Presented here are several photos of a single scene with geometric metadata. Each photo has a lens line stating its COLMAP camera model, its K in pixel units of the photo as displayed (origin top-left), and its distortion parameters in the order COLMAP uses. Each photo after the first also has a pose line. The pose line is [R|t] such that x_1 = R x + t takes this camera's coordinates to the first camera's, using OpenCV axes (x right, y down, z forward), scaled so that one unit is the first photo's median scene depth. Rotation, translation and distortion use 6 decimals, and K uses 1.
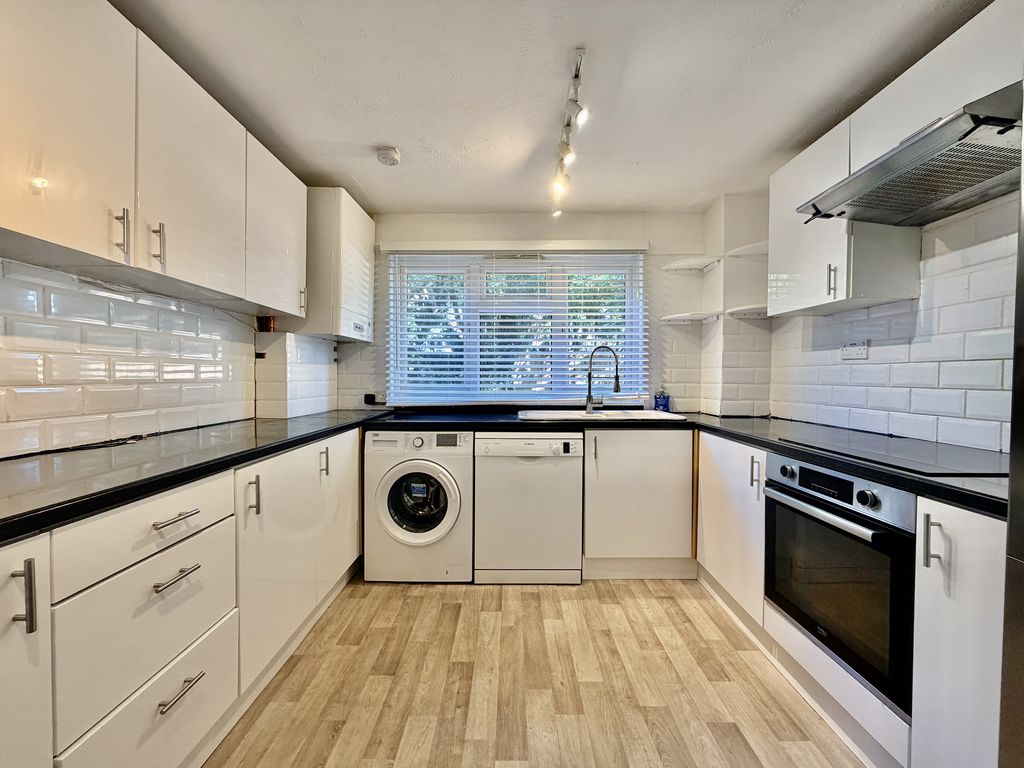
lens RADIAL K [[409.5, 0, 510.3], [0, 409.5, 383.9], [0, 0, 1]] dist [-0.001016, 0.000462]
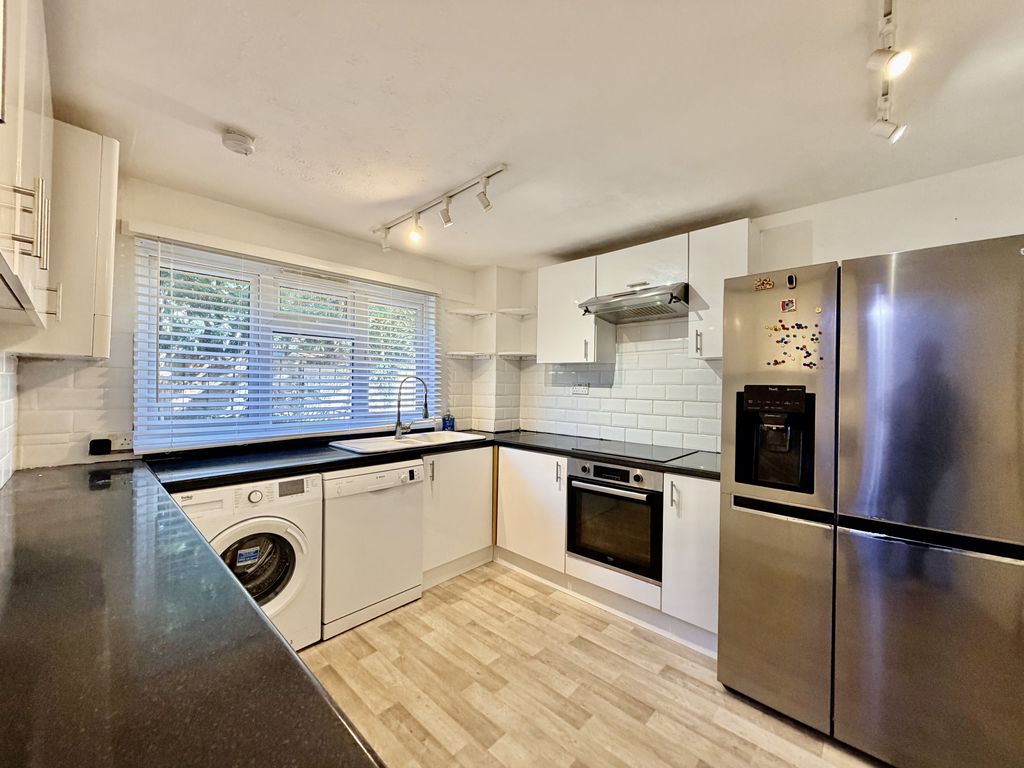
lens RADIAL K [[409.5, 0, 512.0], [0, 409.5, 381.9], [0, 0, 1]] dist [-0.001016, 0.000462]
pose [[0.678193, 0.010245, 0.734812, -0.533829], [0.001524, 0.999881, -0.015347, -0.080199], [-0.734882, 0.011528, 0.678097, 0.078173]]
